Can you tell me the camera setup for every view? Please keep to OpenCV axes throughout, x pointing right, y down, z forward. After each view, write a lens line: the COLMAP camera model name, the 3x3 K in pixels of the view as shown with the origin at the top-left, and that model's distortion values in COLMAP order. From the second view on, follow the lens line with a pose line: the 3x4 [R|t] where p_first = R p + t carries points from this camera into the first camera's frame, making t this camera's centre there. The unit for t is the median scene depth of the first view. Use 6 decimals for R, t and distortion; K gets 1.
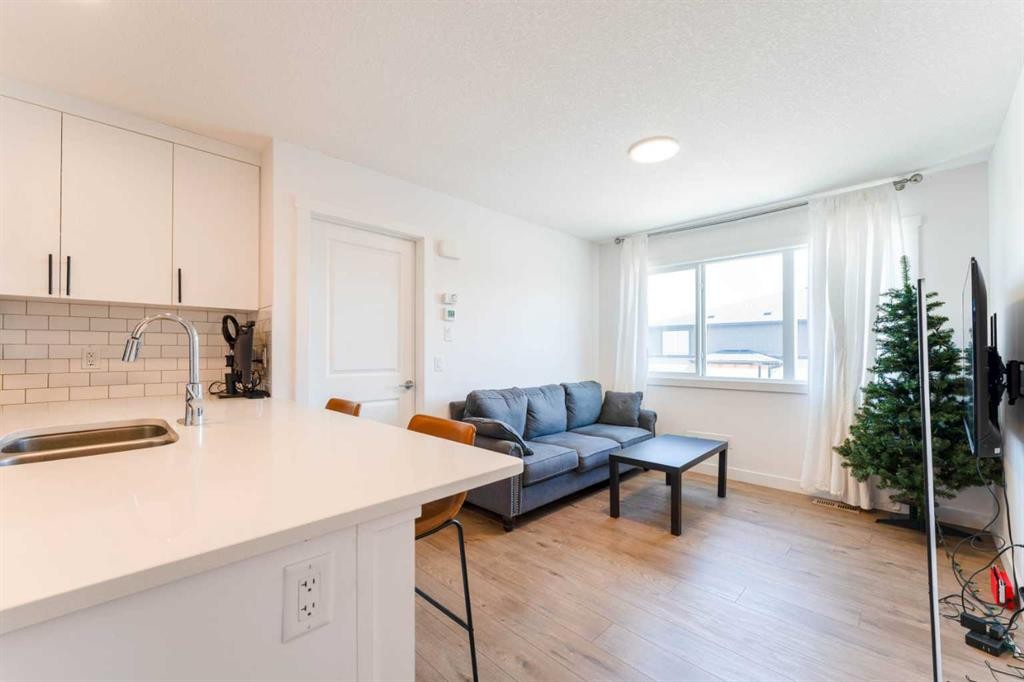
lens RADIAL K [[403.0, 0, 522.5], [0, 403.0, 346.4], [0, 0, 1]] dist [0.000615, -0.000315]
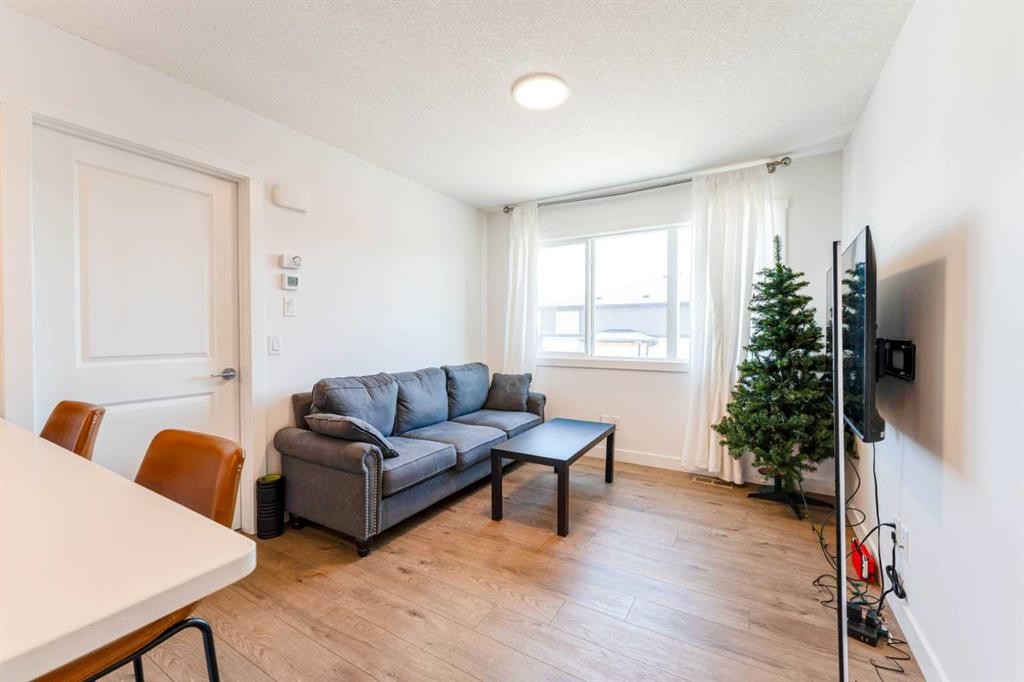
lens RADIAL K [[403.0, 0, 518.1], [0, 403.0, 335.6], [0, 0, 1]] dist [0.000615, -0.000315]
pose [[0.971131, -0.002816, 0.238531, 0.069449], [-0.003053, 0.999702, 0.024234, 0.004113], [-0.238528, -0.024263, 0.970833, 0.159201]]
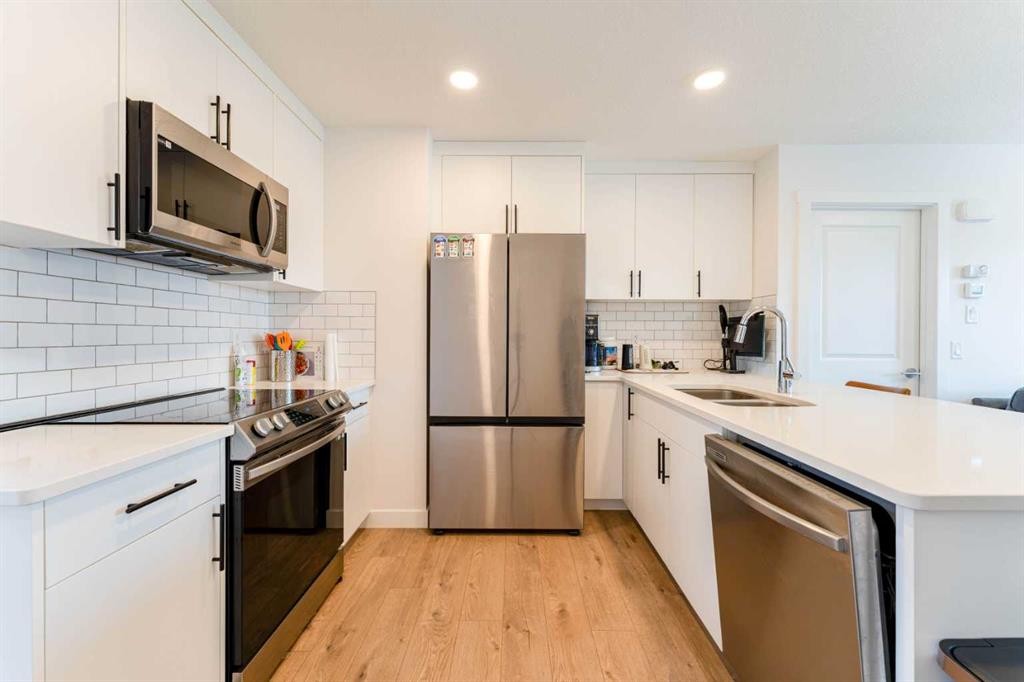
lens RADIAL K [[403.0, 0, 508.7], [0, 403.0, 338.2], [0, 0, 1]] dist [0.000615, -0.000315]
pose [[0.696544, 0.006973, -0.717480, -0.290943], [0.004076, 0.999898, 0.013675, 0.002322], [0.717503, -0.012450, 0.696445, -0.284814]]
